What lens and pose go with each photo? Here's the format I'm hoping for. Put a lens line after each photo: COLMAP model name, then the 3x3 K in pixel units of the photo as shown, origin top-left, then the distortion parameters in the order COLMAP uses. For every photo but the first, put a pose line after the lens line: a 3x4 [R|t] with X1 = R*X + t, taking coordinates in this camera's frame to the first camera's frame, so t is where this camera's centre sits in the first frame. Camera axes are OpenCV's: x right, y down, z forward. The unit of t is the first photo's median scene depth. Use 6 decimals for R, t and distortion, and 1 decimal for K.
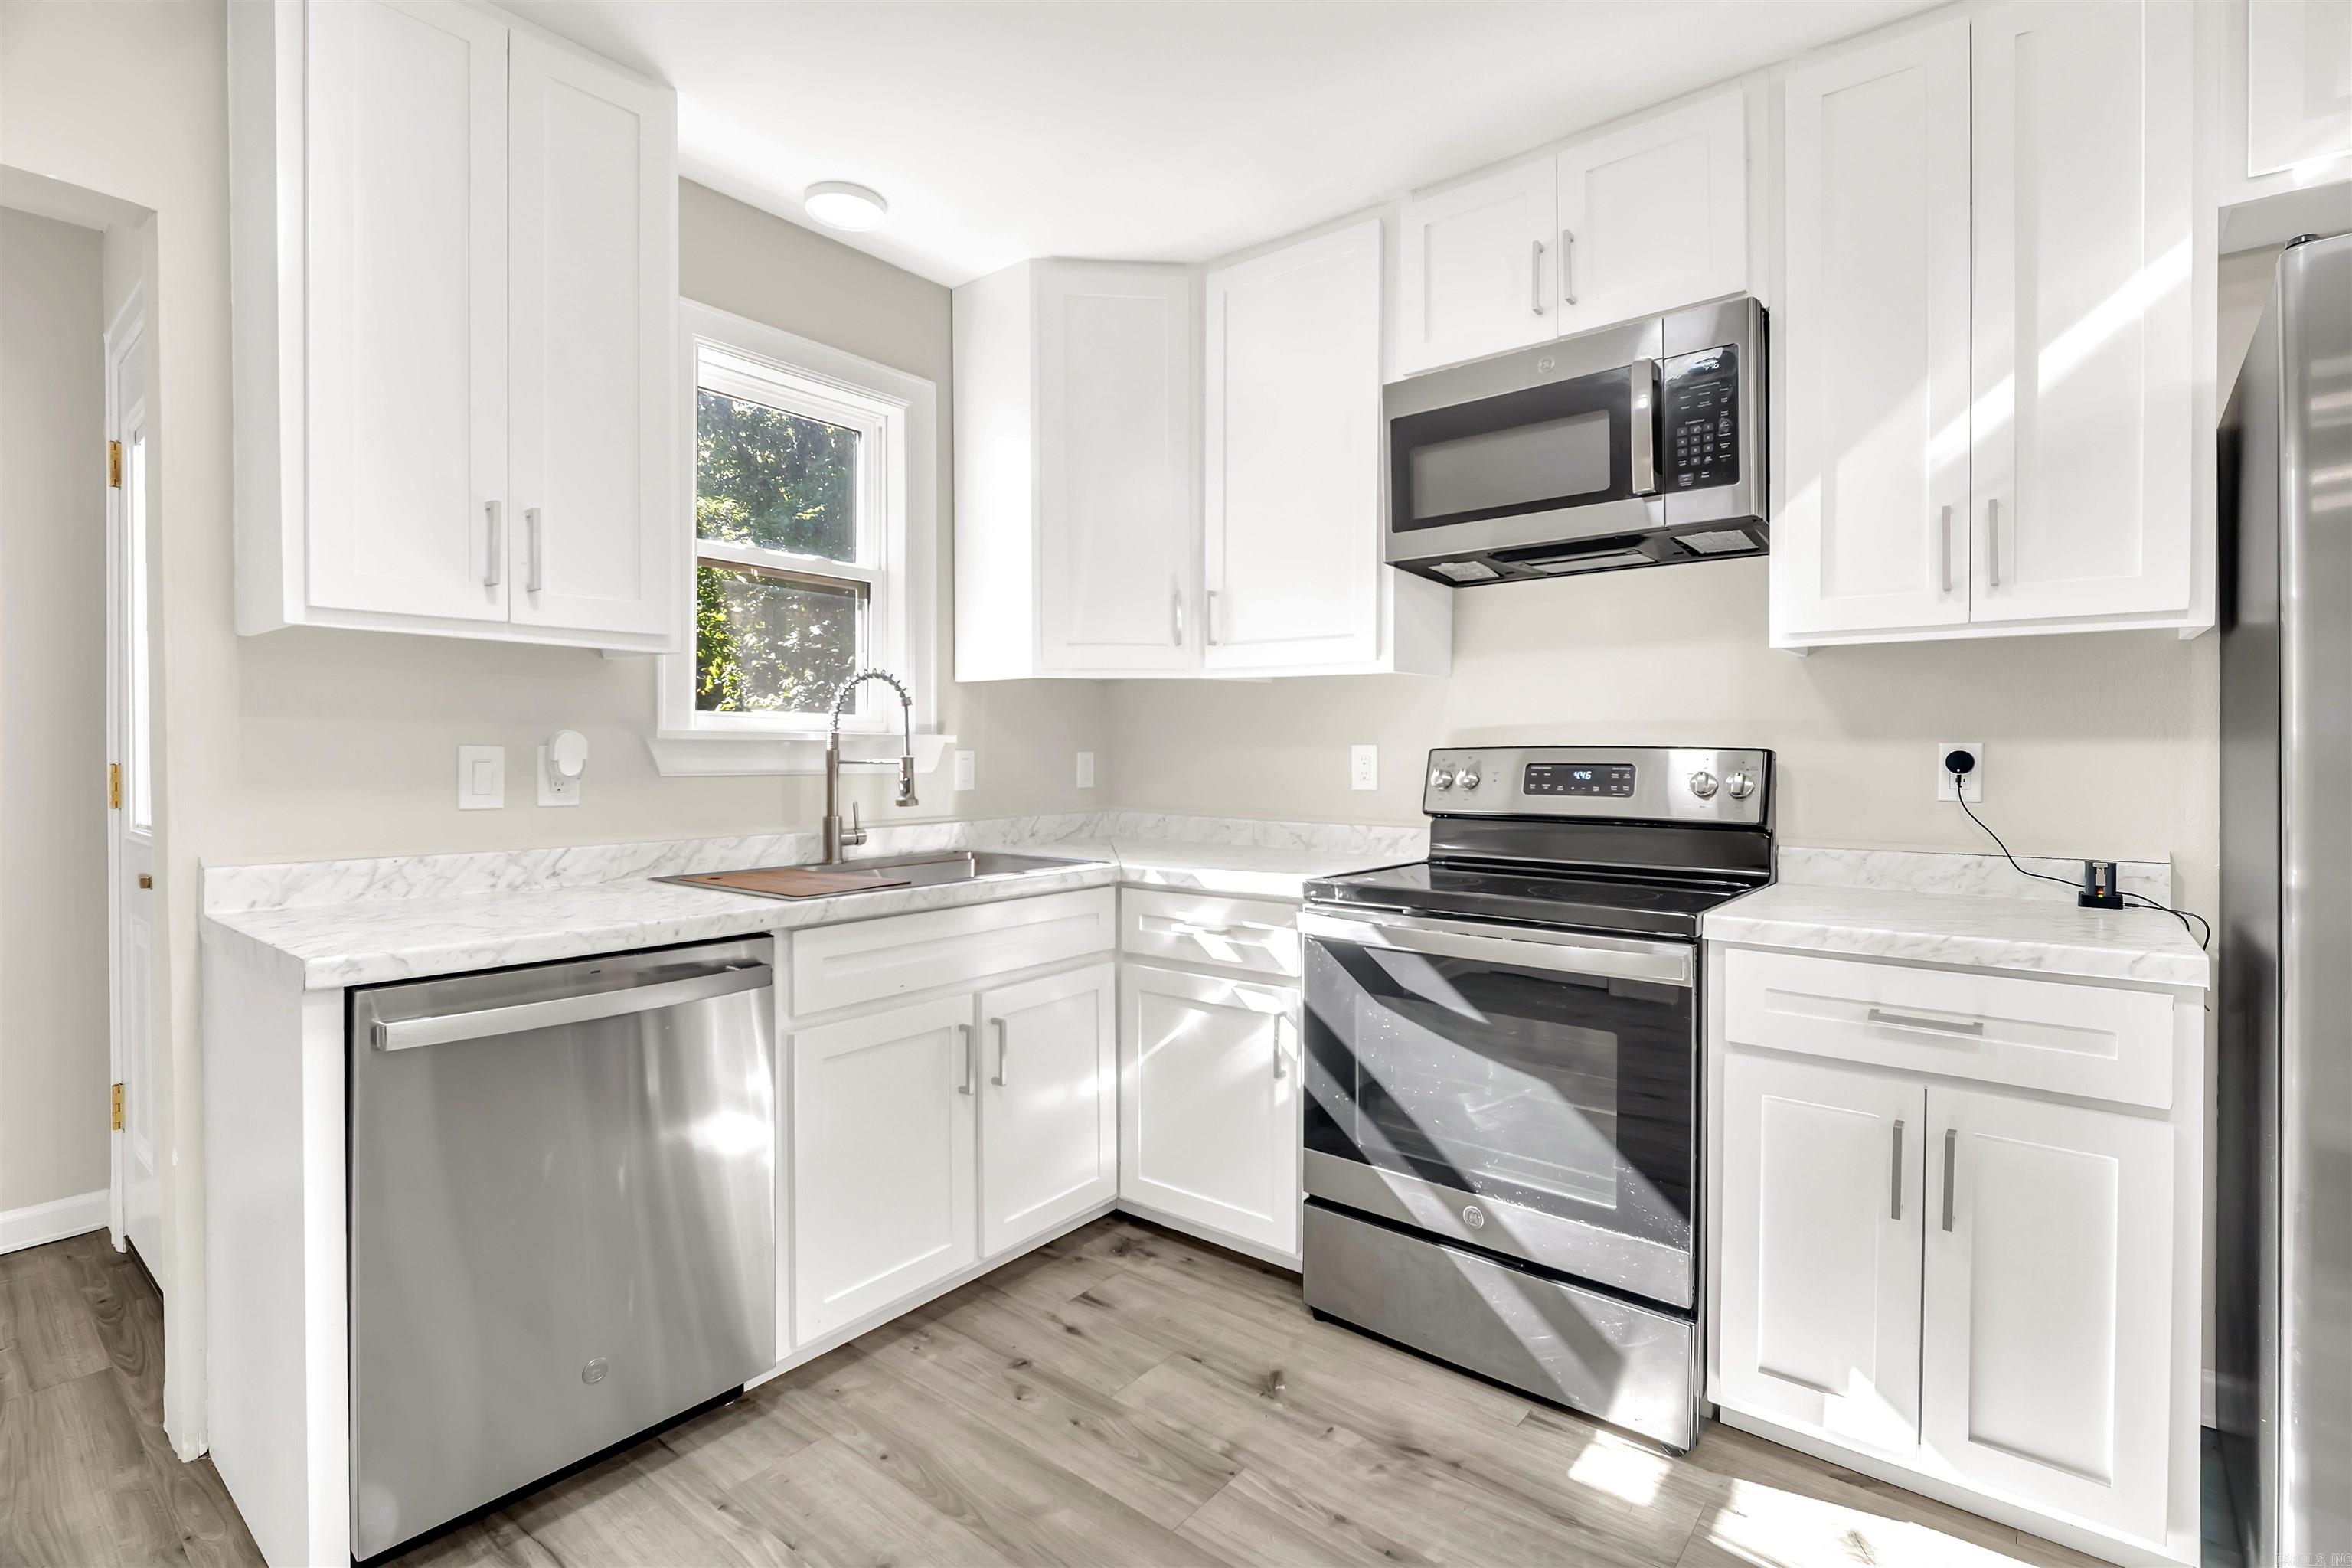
lens RADIAL K [[1078.7, 0, 1209.6], [0, 1078.7, 759.4], [0, 0, 1]] dist [-0.002112, -0.000706]
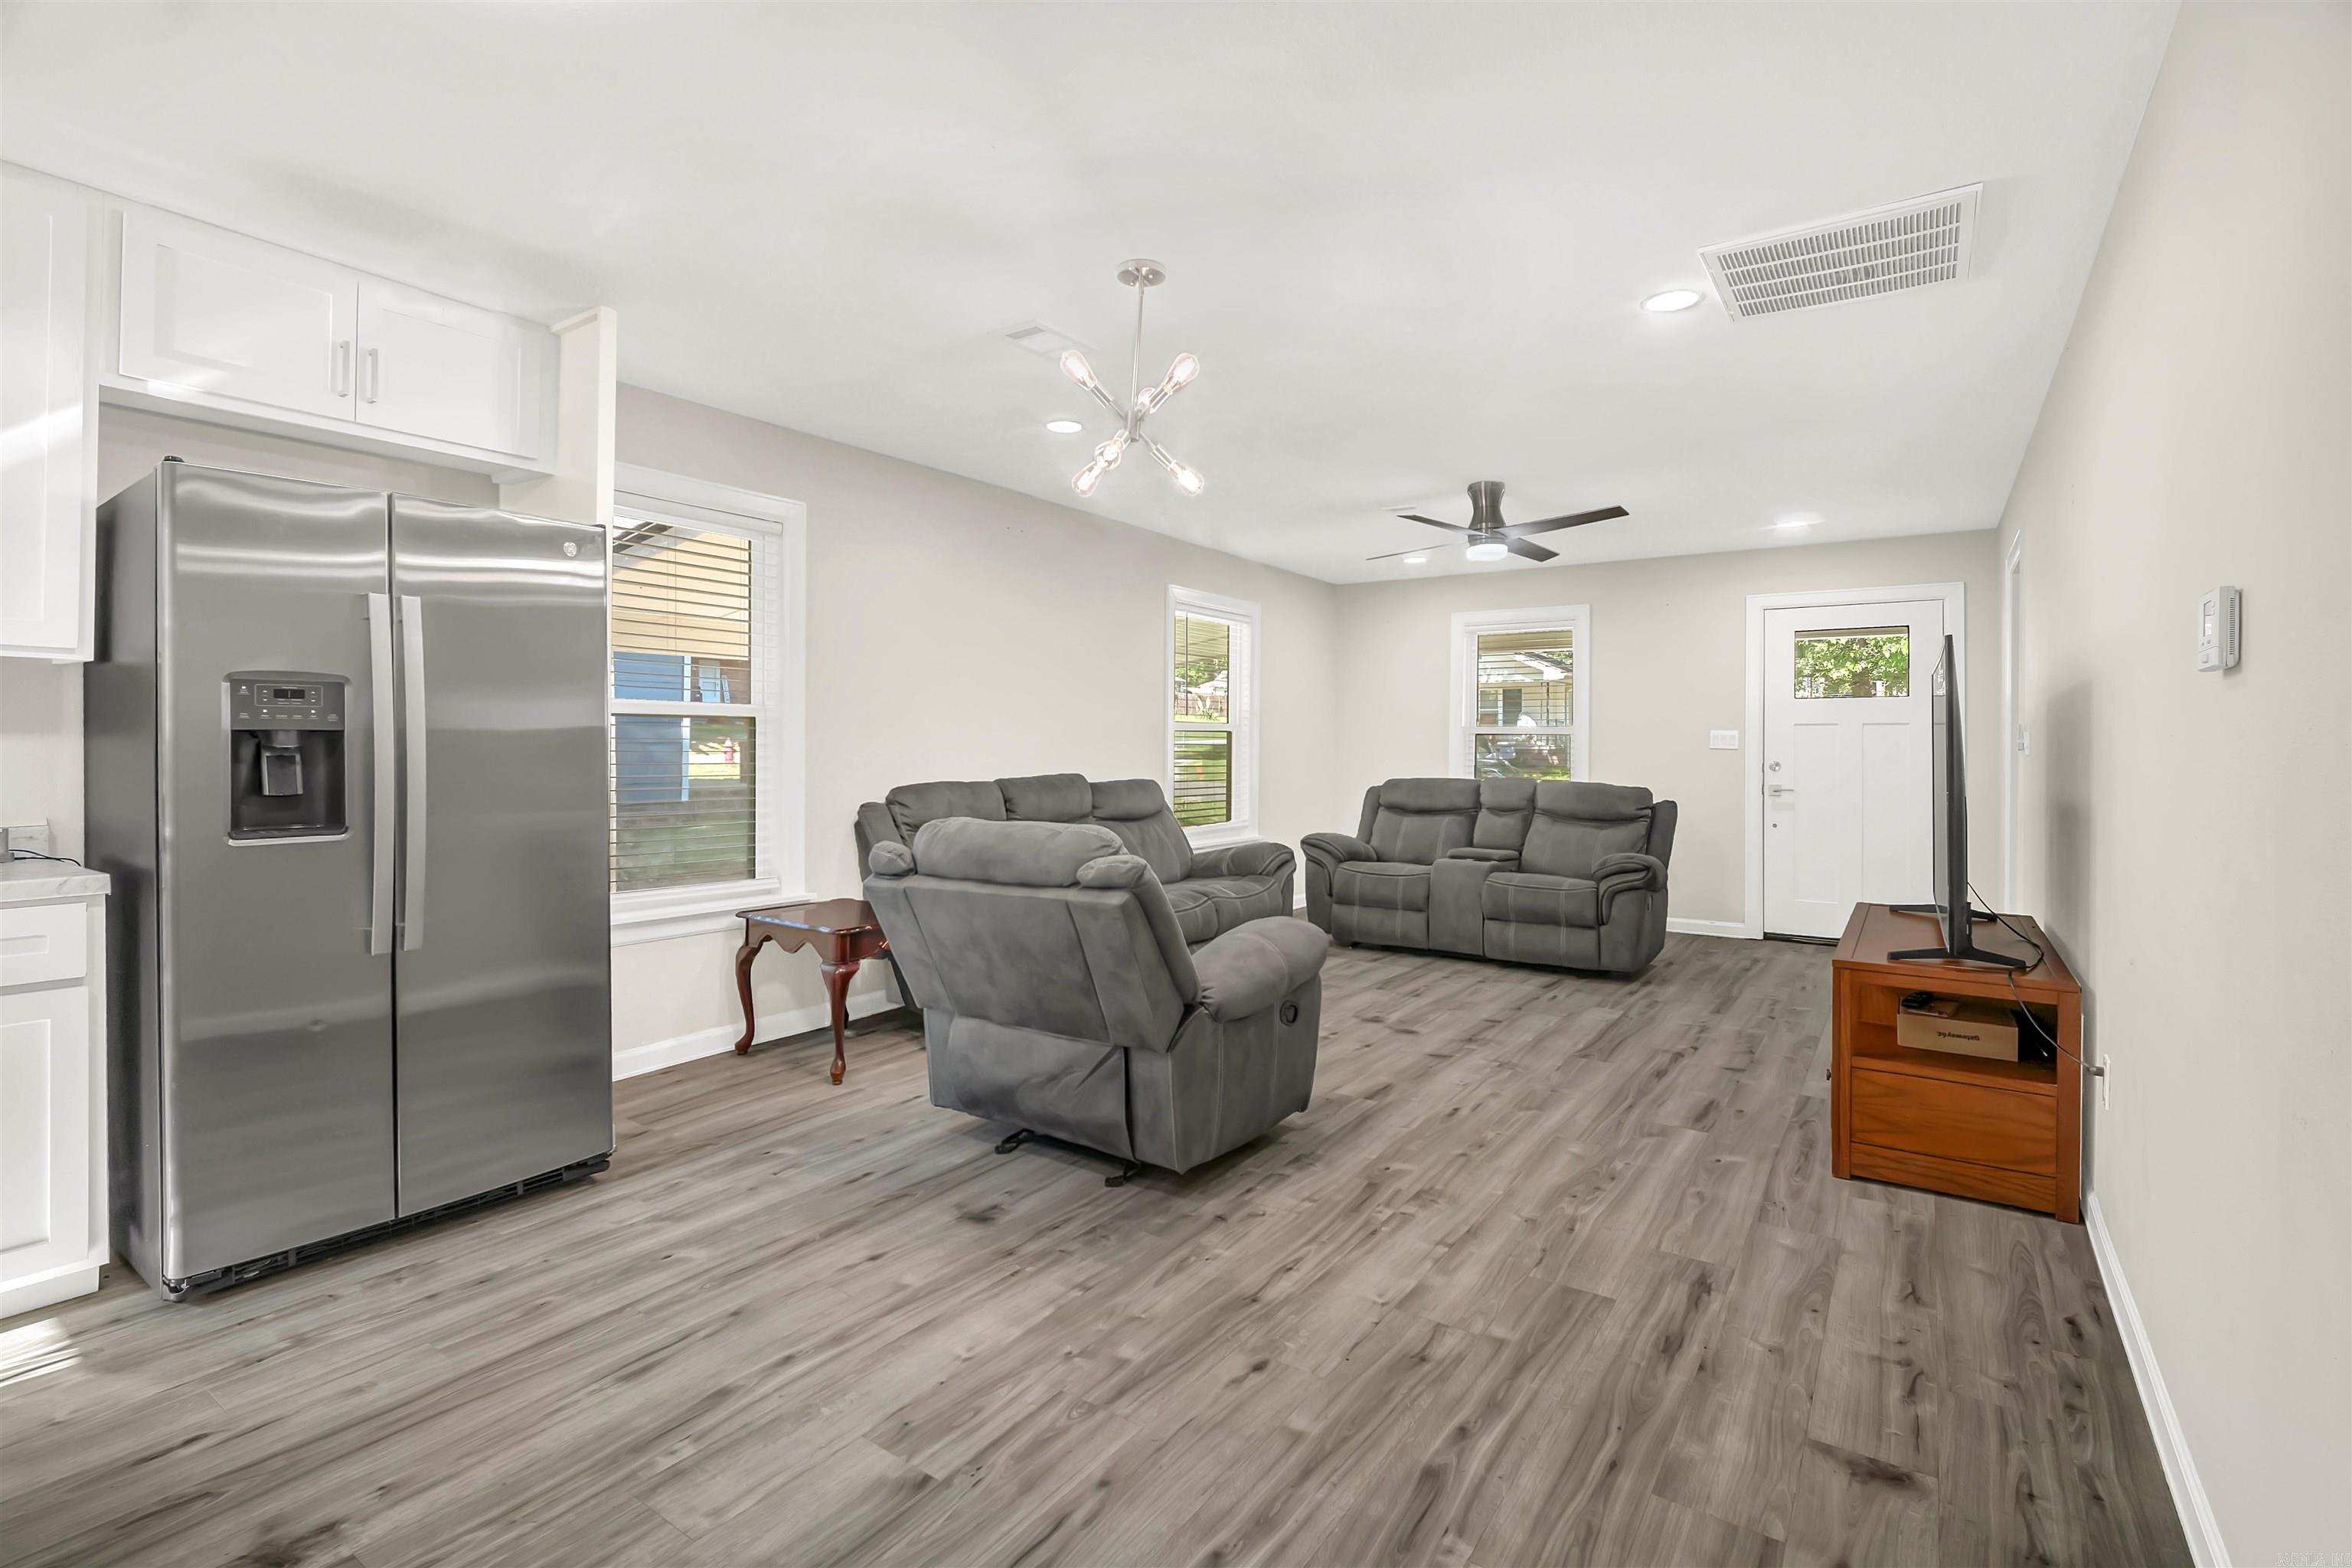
lens RADIAL K [[1080.4, 0, 1178.6], [0, 1080.4, 748.0], [0, 0, 1]] dist [0.009919, -0.009660]
pose [[-0.053318, -0.001906, 0.998576, -0.463161], [0.001263, 0.999997, 0.001976, -0.004159], [-0.998577, 0.001366, -0.053315, -0.304849]]
